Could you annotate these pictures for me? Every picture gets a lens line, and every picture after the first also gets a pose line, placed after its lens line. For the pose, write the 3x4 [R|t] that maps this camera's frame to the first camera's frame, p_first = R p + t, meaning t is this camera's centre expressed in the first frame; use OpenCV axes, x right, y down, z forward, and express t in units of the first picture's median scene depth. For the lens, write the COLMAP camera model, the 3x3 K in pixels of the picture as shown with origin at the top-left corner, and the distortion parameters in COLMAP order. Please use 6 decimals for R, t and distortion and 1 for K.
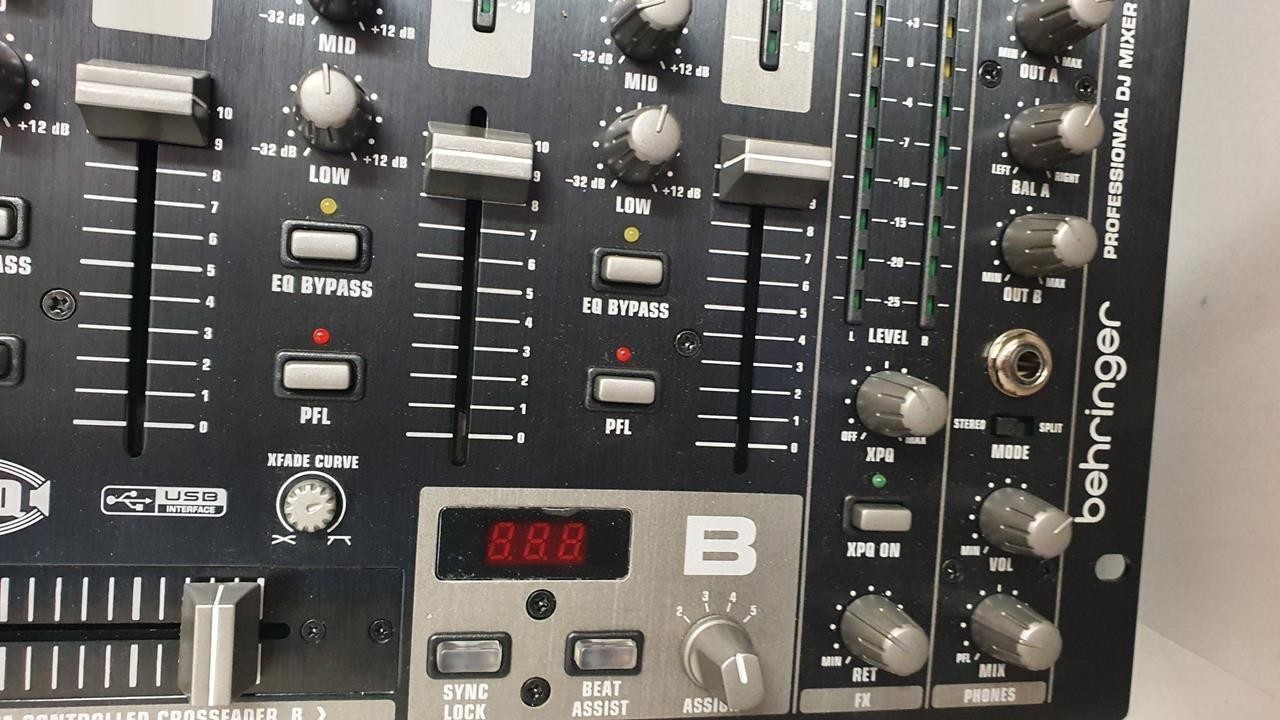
lens RADIAL K [[980.7, 0, 639.5], [0, 980.7, 353.1], [0, 0, 1]] dist [-0.031234, 0.004436]
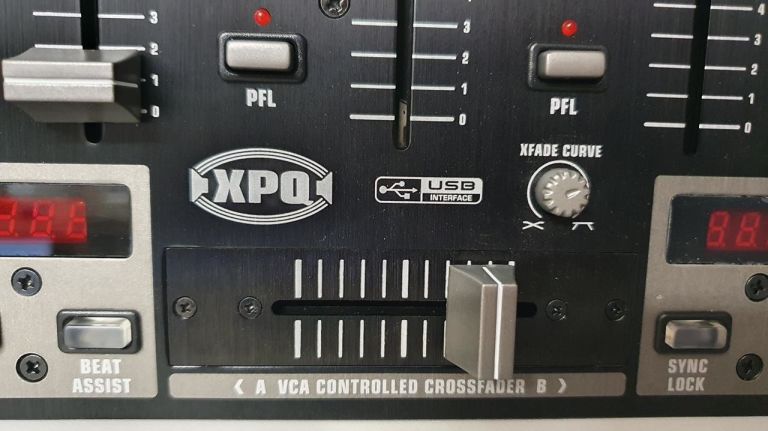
lens RADIAL K [[588.4, 0, 381.4], [0, 588.4, 216.0], [0, 0, 1]] dist [-0.031234, 0.004436]
pose [[0.981138, -0.013011, -0.192872, -0.383387], [0.035046, 0.993171, 0.111281, 0.098307], [0.190107, -0.115942, 0.974893, 0.326318]]
